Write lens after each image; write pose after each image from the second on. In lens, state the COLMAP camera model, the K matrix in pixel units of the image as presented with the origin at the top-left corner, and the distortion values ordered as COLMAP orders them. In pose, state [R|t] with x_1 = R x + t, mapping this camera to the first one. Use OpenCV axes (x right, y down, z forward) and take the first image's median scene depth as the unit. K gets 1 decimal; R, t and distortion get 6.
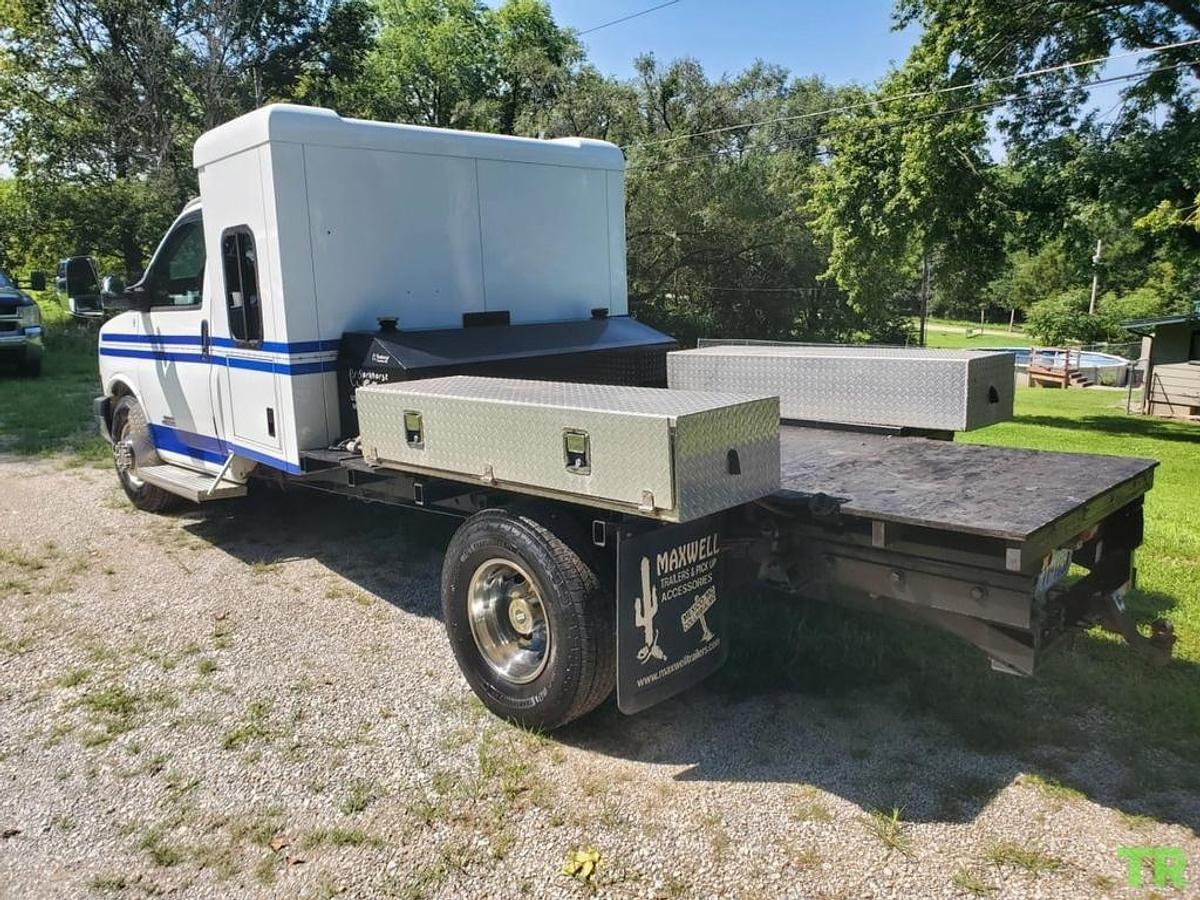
lens RADIAL K [[908.3, 0, 600.0], [0, 908.3, 450.0], [0, 0, 1]] dist [-0.032949, -0.001653]
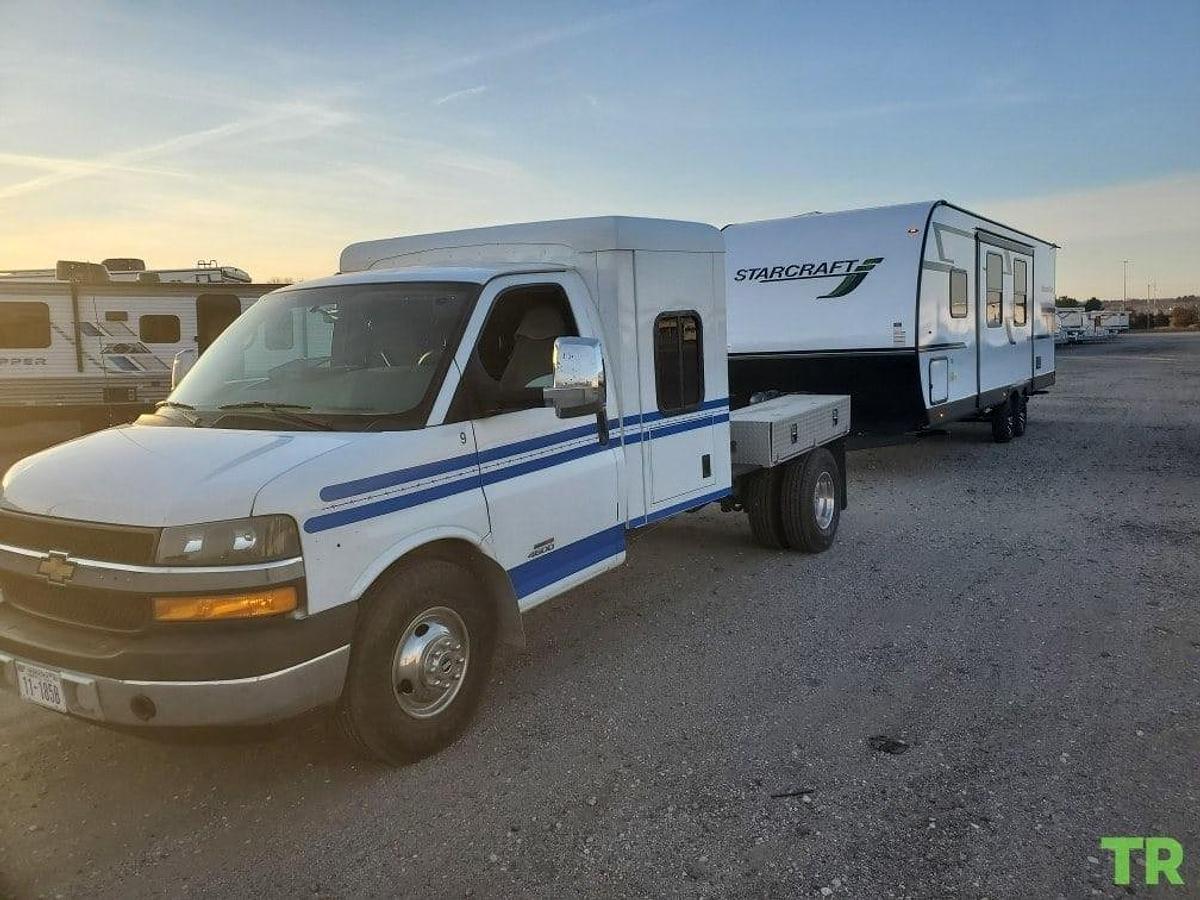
lens RADIAL K [[908.3, 0, 600.0], [0, 908.3, 450.0], [0, 0, 1]] dist [-0.032949, -0.001653]
pose [[-0.202505, -0.112494, 0.972799, -1.660967], [0.219186, 0.962971, 0.156985, -0.301549], [-0.954437, 0.245014, -0.170349, 1.440432]]
